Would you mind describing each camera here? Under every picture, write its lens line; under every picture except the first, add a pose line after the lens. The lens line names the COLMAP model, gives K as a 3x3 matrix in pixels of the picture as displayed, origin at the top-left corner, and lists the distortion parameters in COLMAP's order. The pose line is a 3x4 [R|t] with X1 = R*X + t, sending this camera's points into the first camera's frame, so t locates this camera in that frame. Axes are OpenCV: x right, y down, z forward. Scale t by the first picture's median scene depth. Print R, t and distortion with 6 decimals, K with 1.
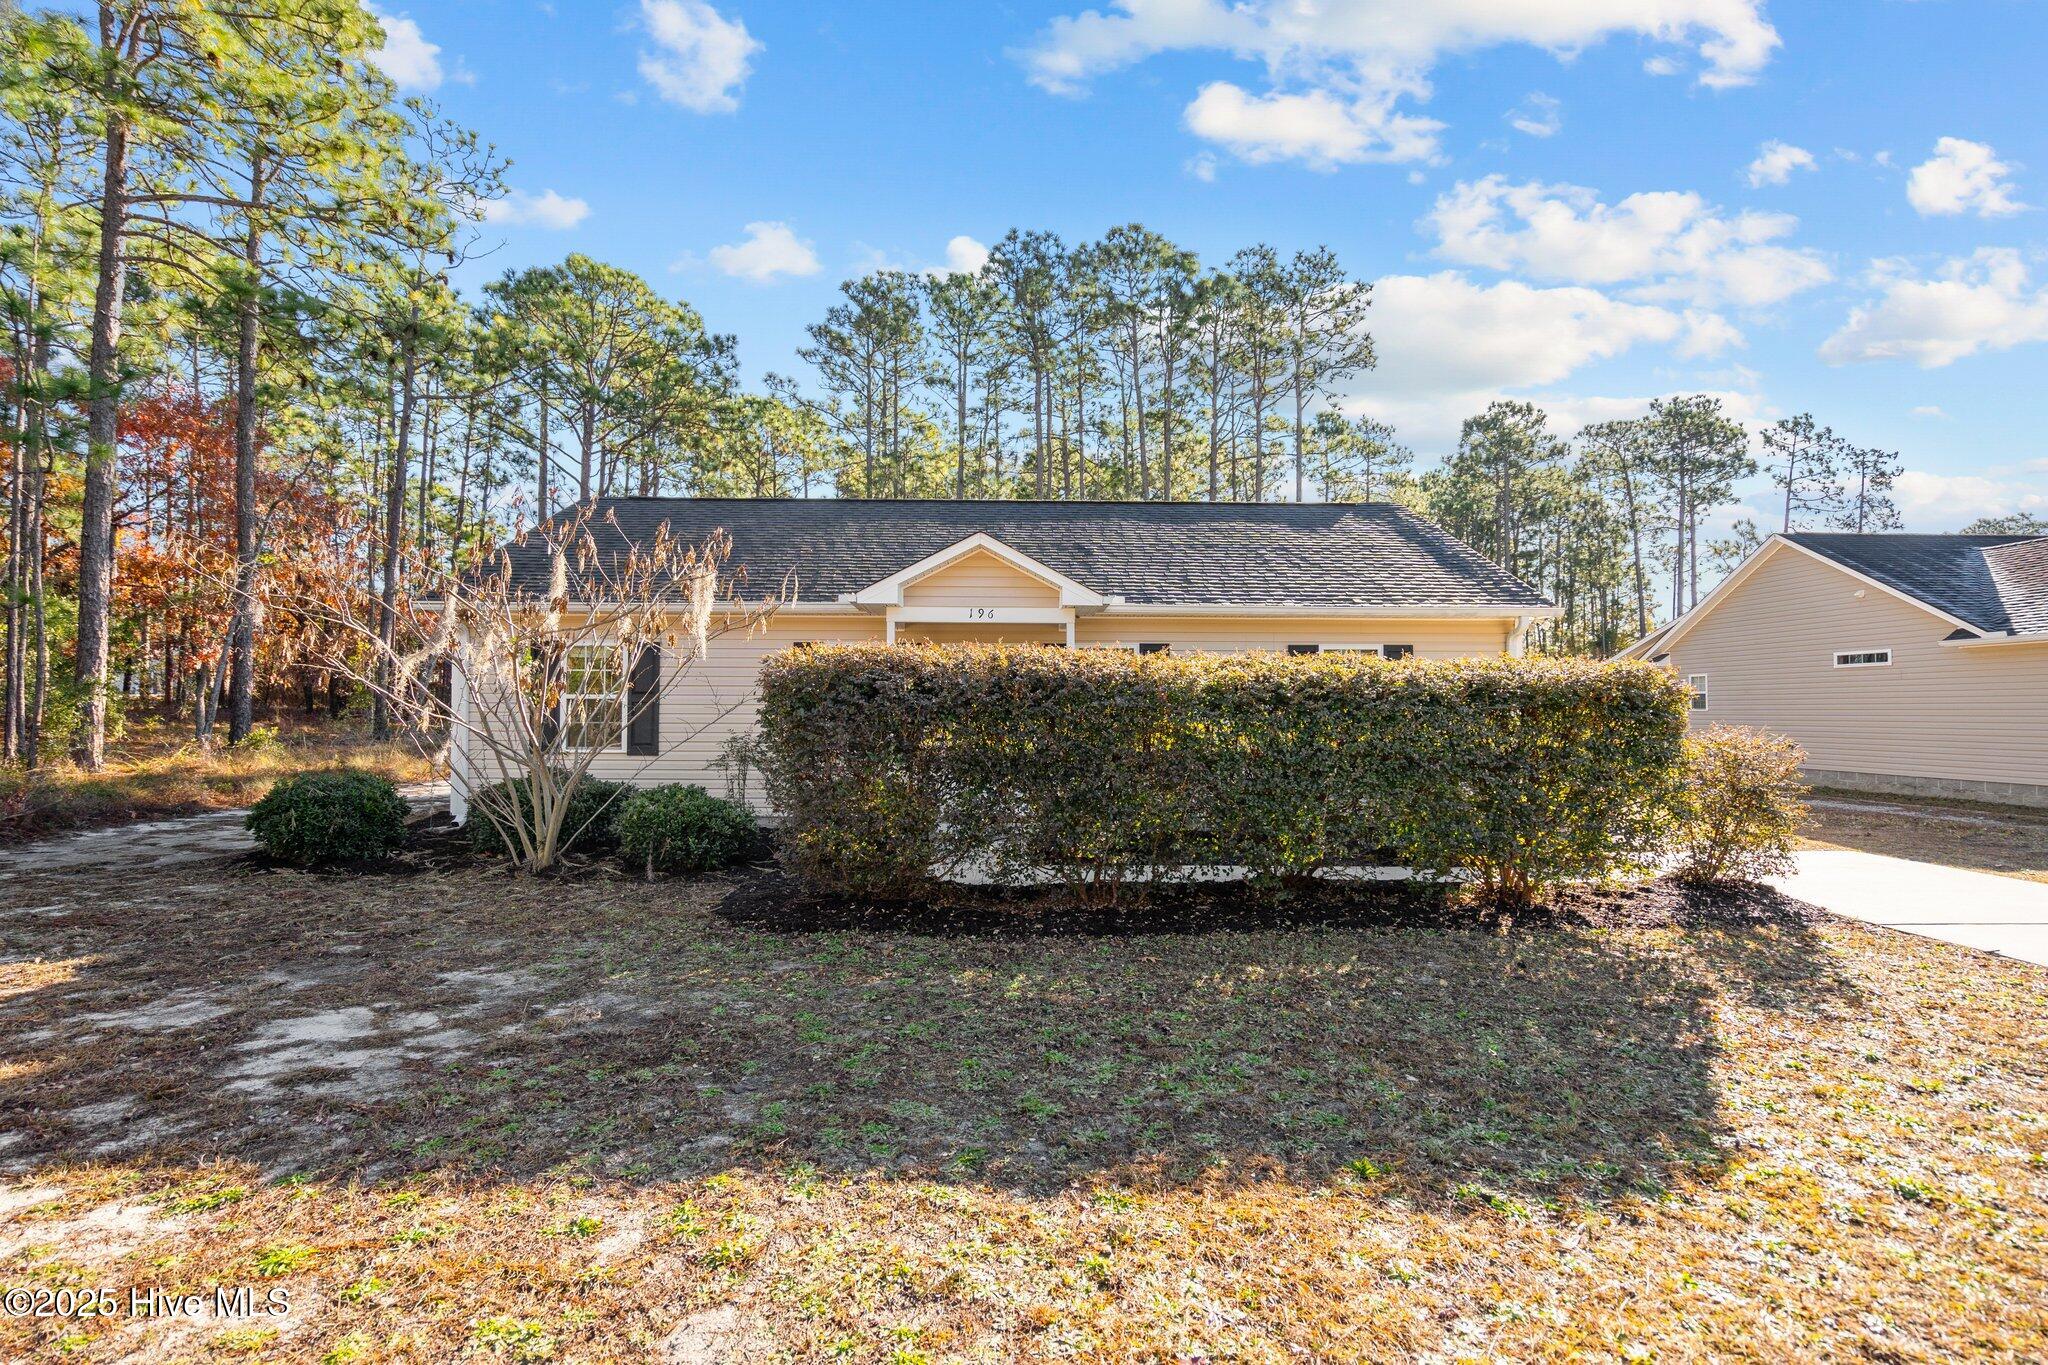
lens RADIAL K [[938.6, 0, 1027.2], [0, 938.6, 702.1], [0, 0, 1]] dist [-0.011293, 0.000313]
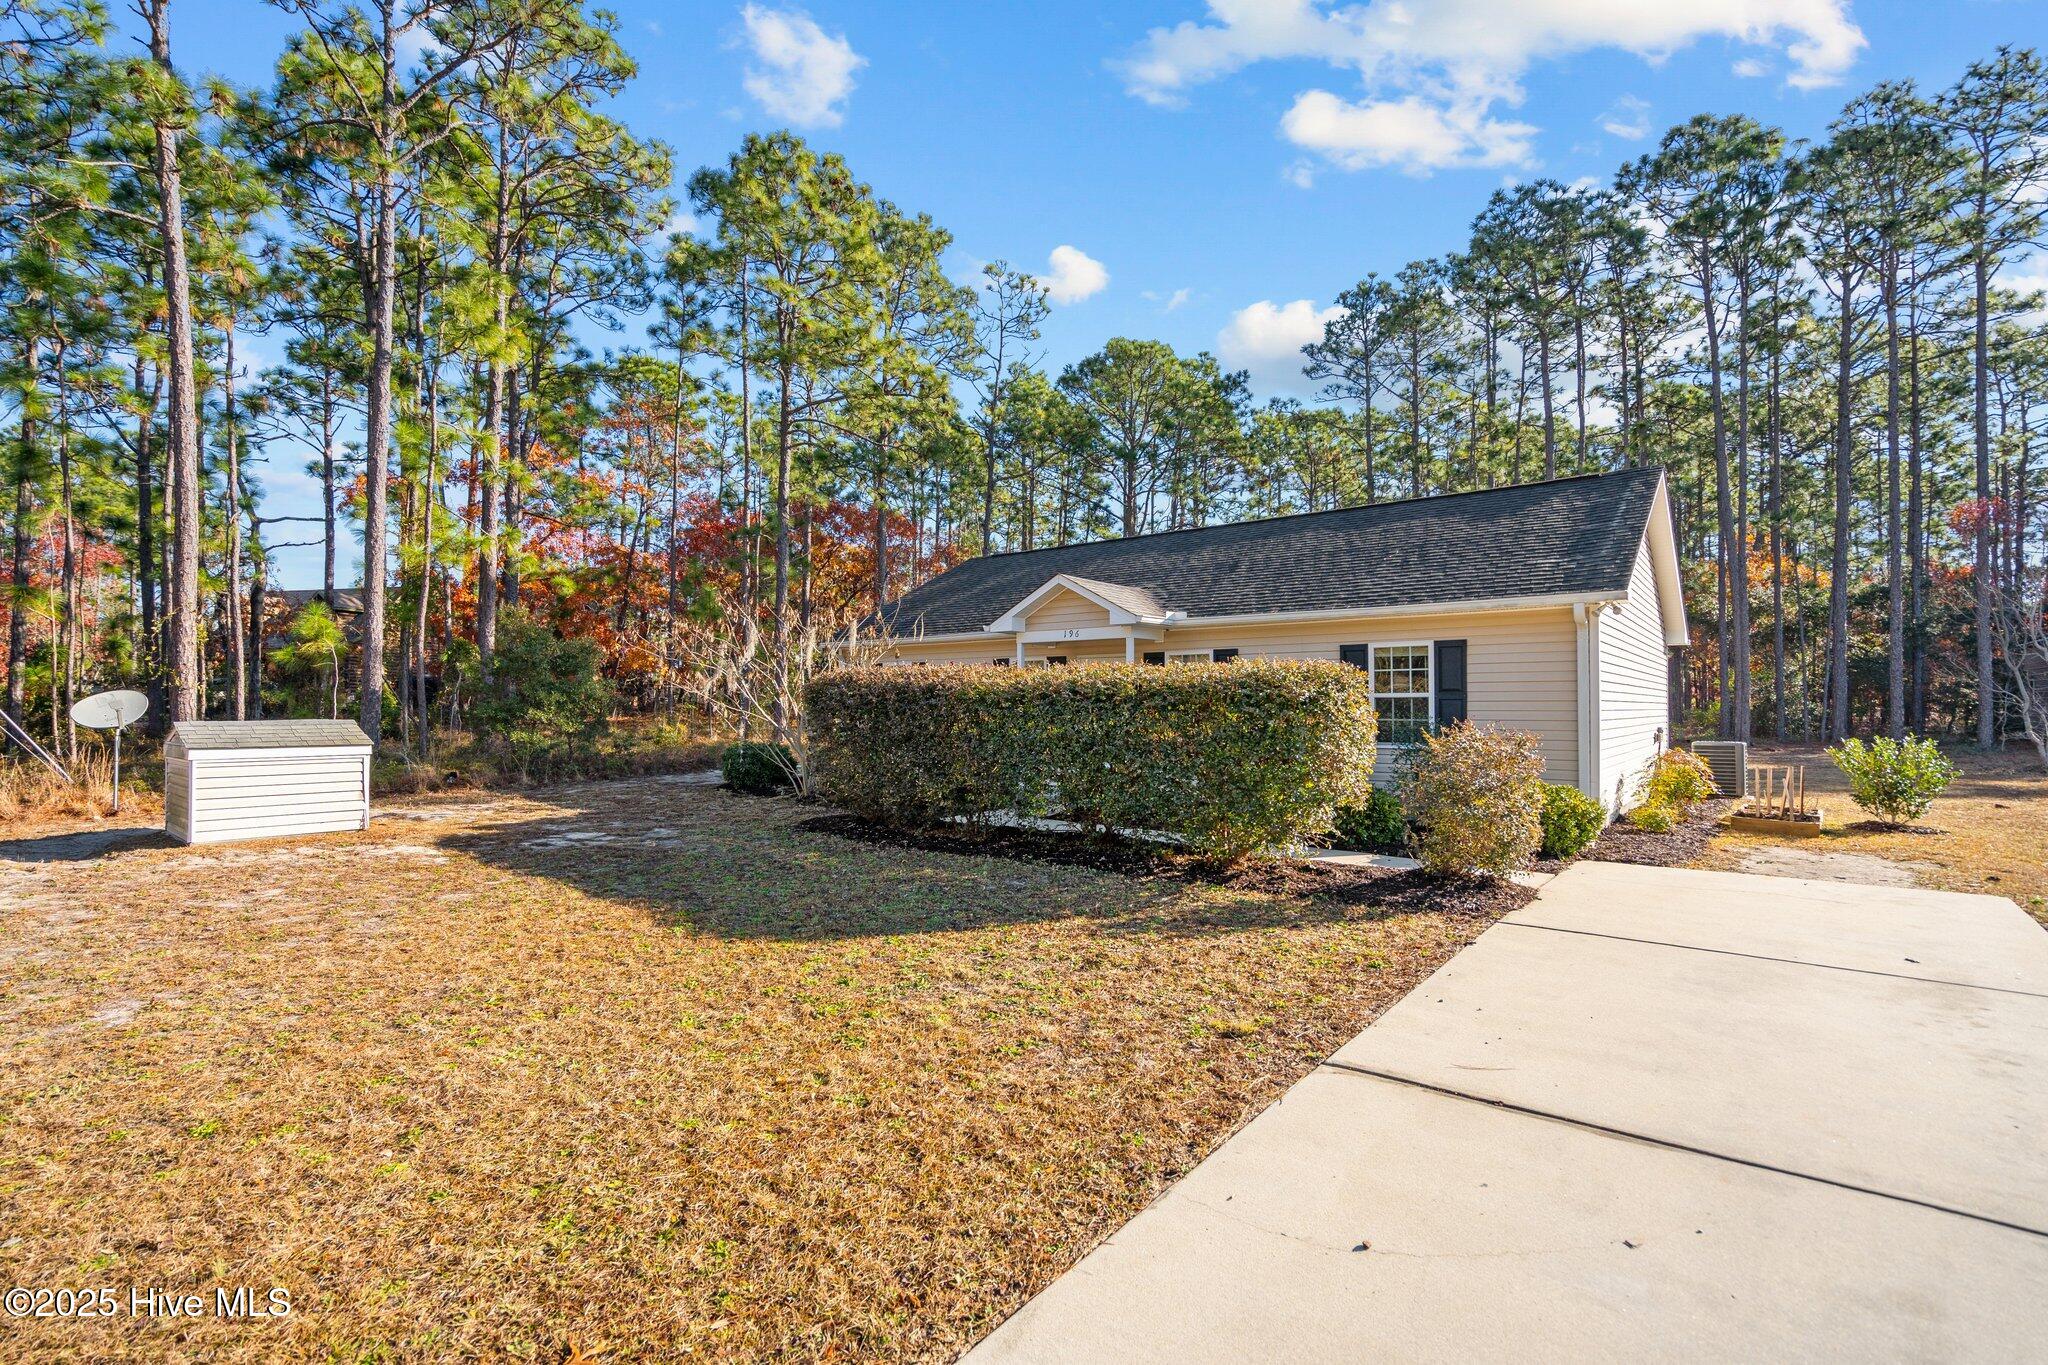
lens RADIAL K [[938.6, 0, 1027.2], [0, 938.6, 702.1], [0, 0, 1]] dist [-0.011293, 0.000313]
pose [[0.750208, -0.004913, -0.661184, 0.489080], [0.007454, 0.999972, 0.001028, 0.000329], [0.661160, -0.005699, 0.750223, -0.024365]]
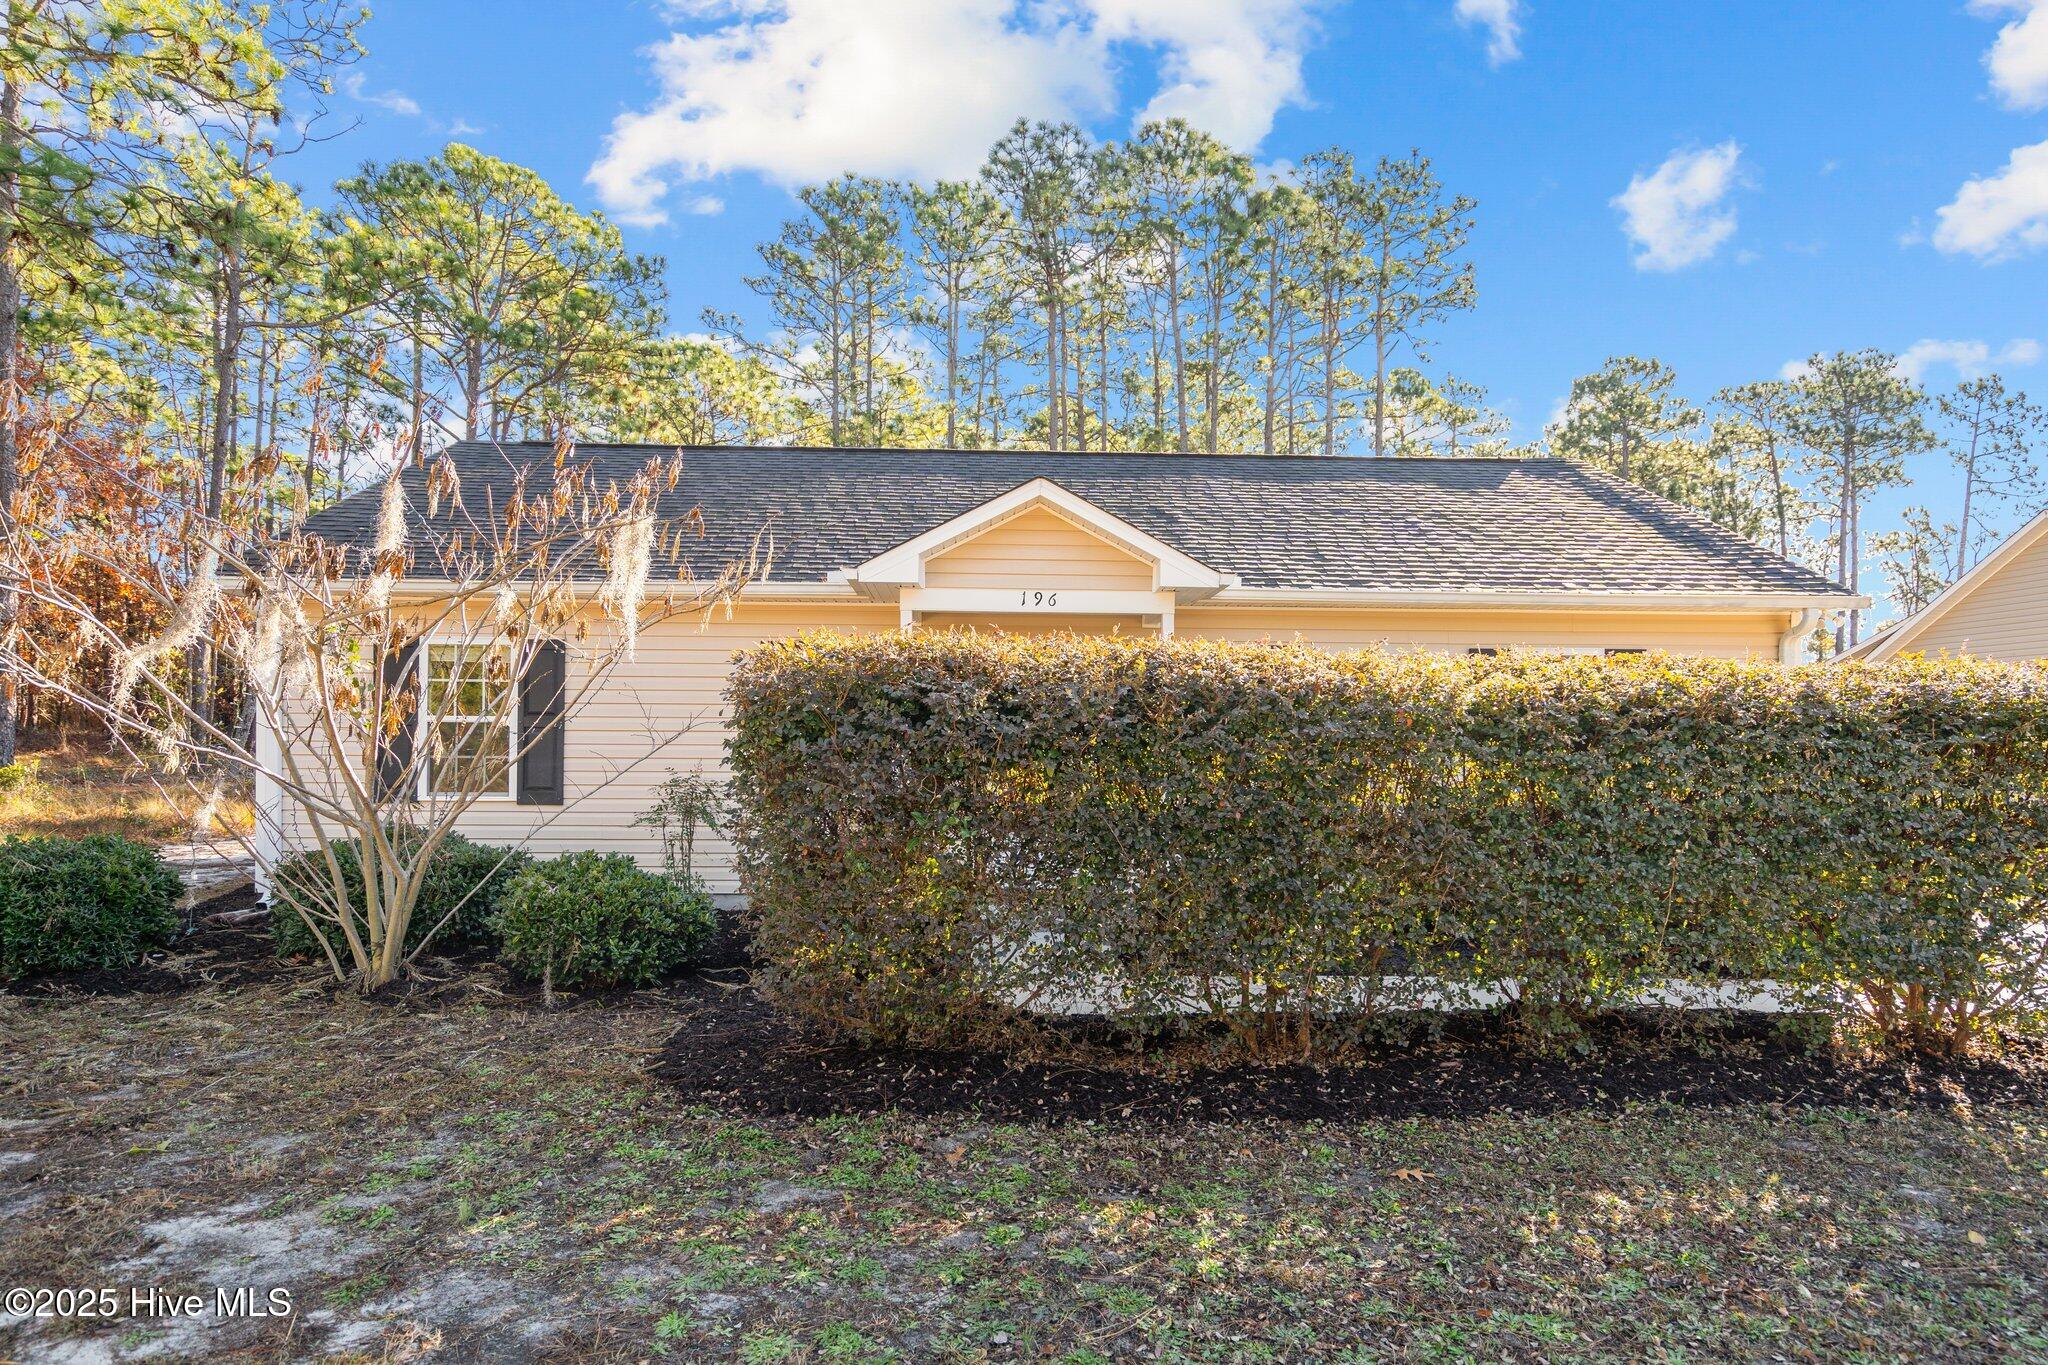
lens RADIAL K [[1126.7, 0, 1022.4], [0, 1126.7, 752.4], [0, 0, 1]] dist [0.003550, -0.008407]
pose [[0.999962, 0.003729, 0.007847, -0.041739], [-0.003890, 0.999780, 0.020595, 0.000135], [-0.007769, -0.020625, 0.999757, 0.112435]]
